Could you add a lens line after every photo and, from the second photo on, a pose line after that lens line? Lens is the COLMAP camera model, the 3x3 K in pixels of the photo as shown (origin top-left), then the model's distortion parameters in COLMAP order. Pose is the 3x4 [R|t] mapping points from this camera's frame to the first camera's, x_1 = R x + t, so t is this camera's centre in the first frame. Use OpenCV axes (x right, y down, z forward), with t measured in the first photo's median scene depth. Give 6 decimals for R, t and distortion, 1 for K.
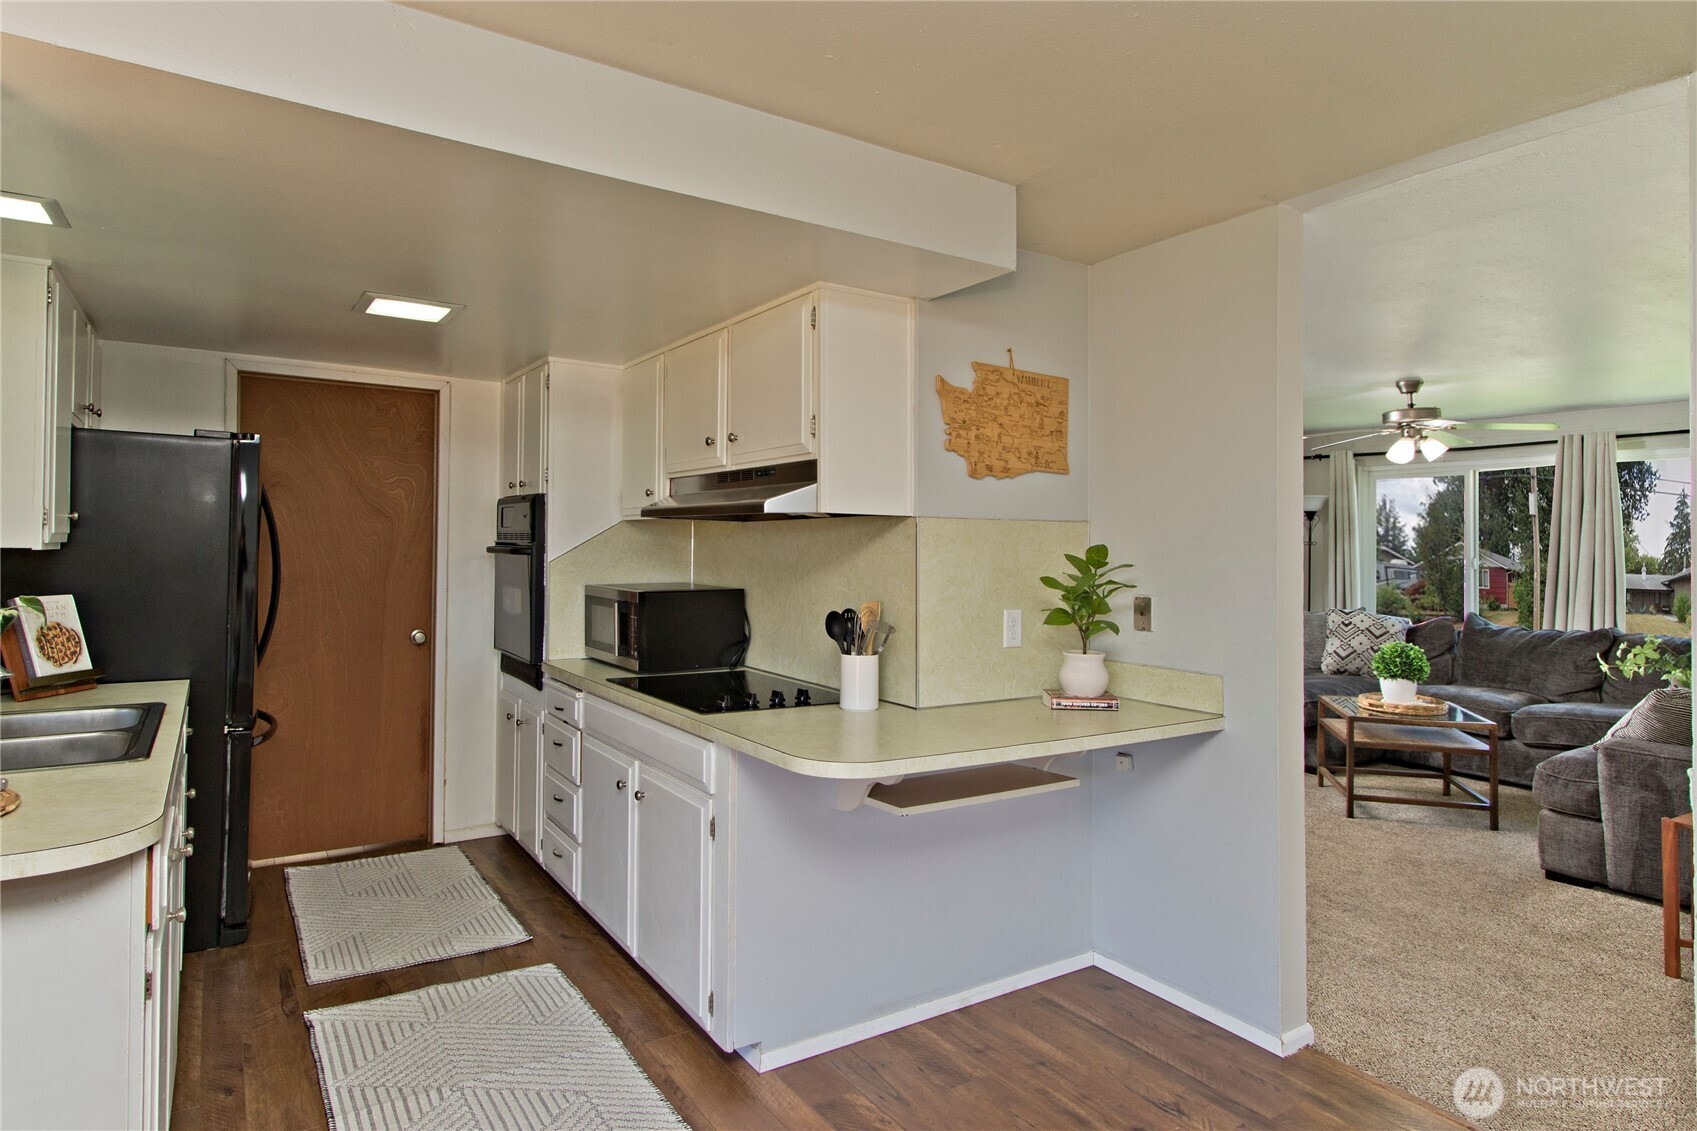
lens RADIAL K [[966.3, 0, 796.6], [0, 966.3, 515.0], [0, 0, 1]] dist [0.003776, 0.000739]
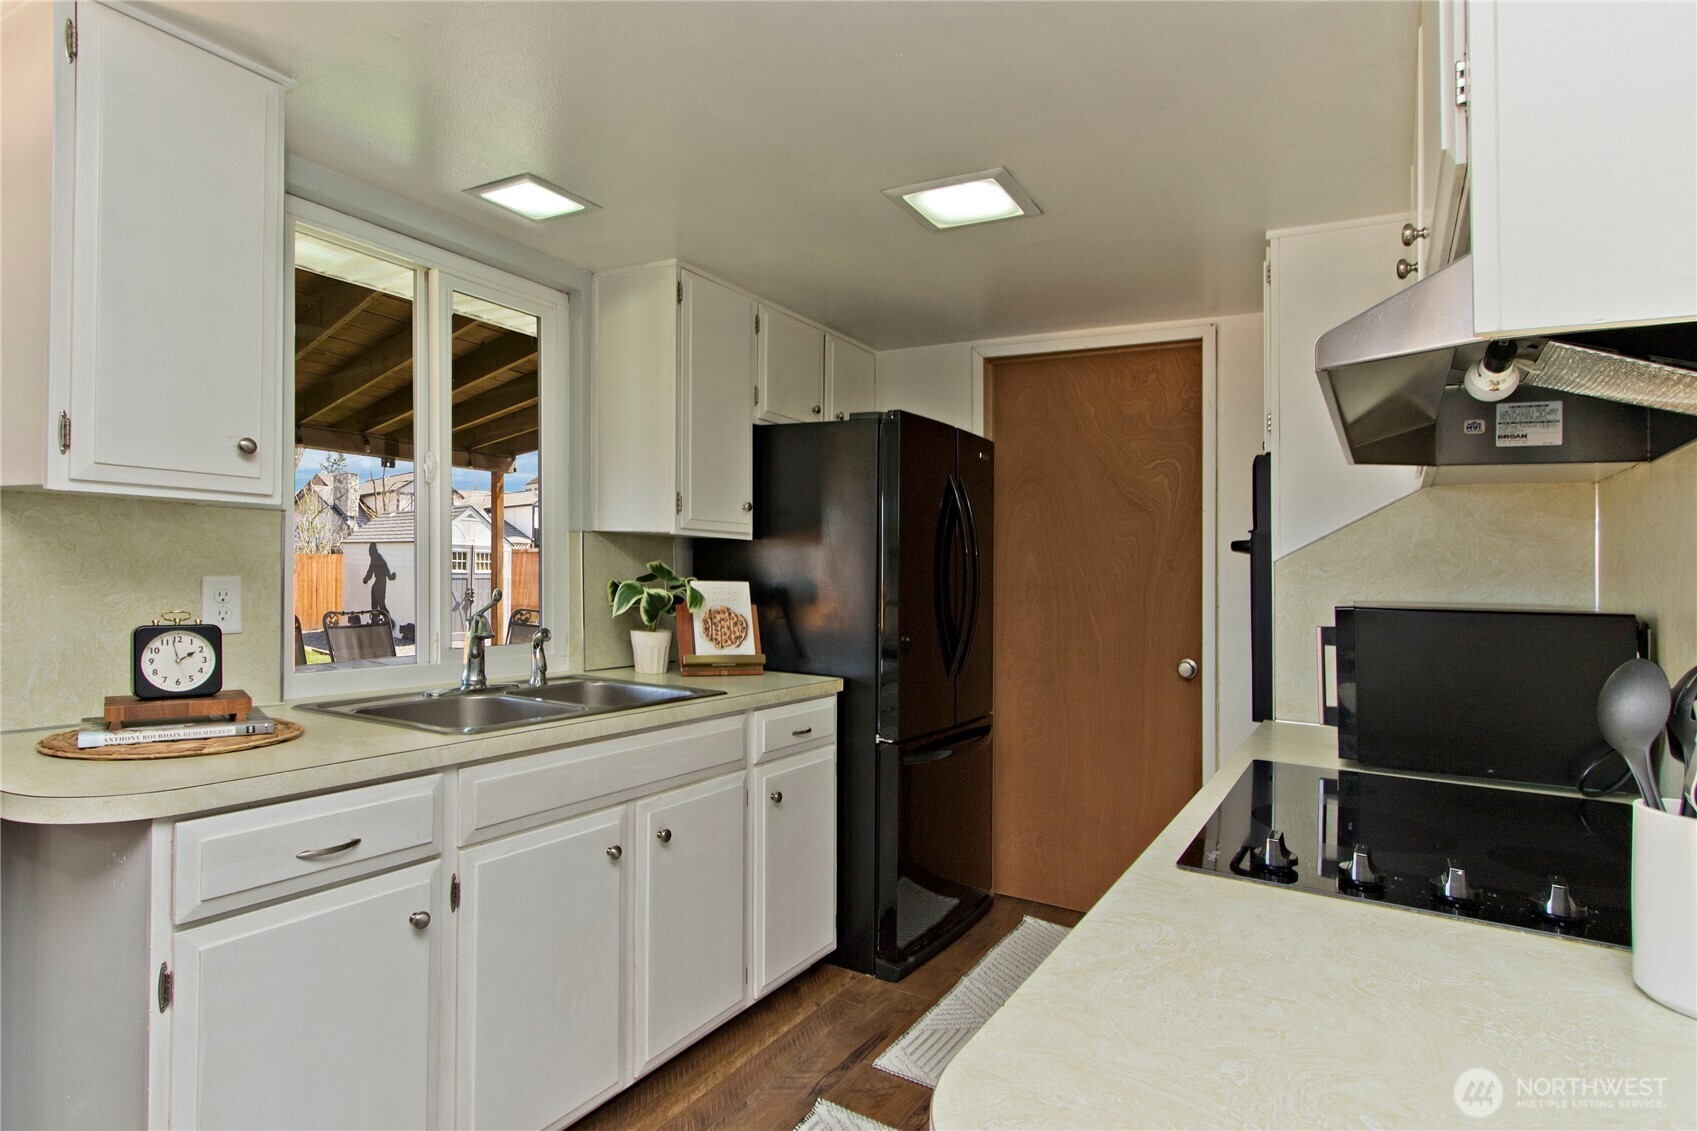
lens RADIAL K [[920.7, 0, 848.5], [0, 920.7, 565.5], [0, 0, 1]] dist [0.016783, -0.000167]
pose [[0.474757, -0.007961, -0.880081, 0.164571], [0.006295, 0.999964, -0.005650, 0.065236], [0.880094, -0.002857, 0.474790, 0.578881]]
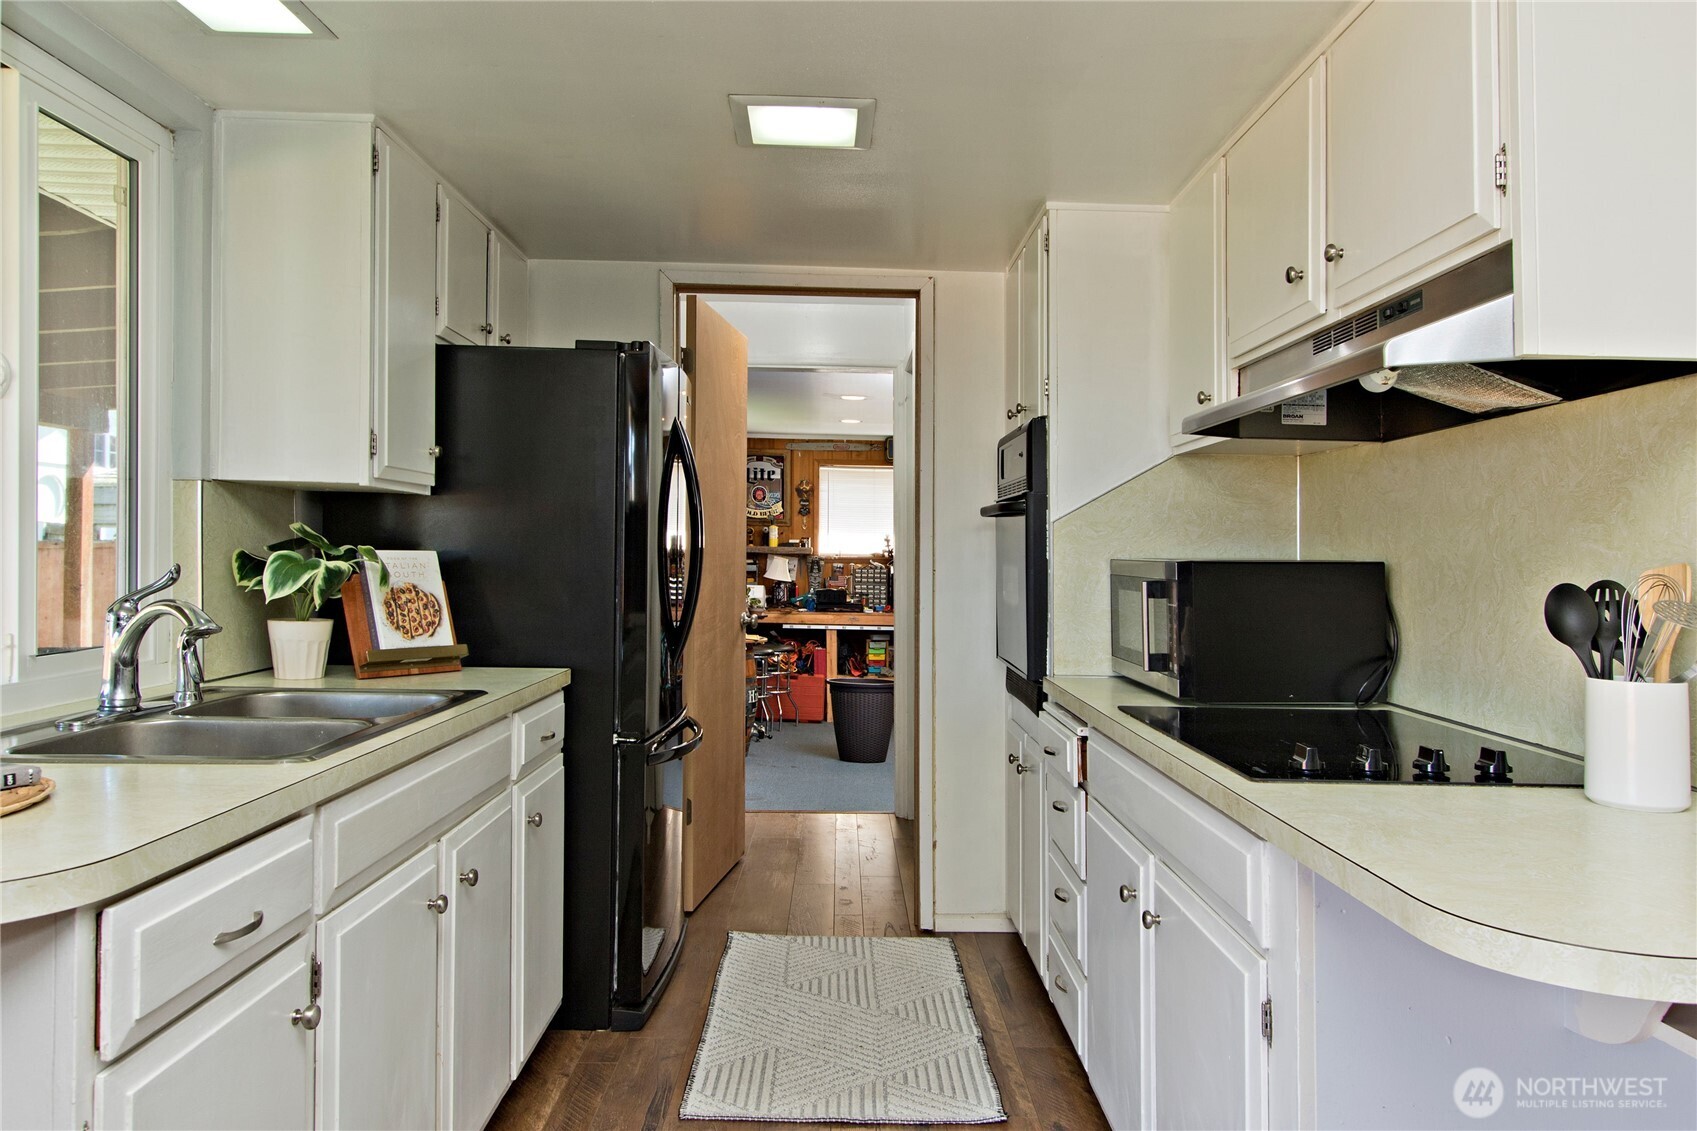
lens RADIAL K [[1160.0, 0, 848.6], [0, 1160.0, 523.1], [0, 0, 1]] dist [0.003444, -0.000991]
pose [[0.858074, -0.015617, -0.513289, 0.027911], [0.013033, 0.999878, -0.008635, 0.066880], [0.513361, 0.000720, 0.858172, 0.332456]]
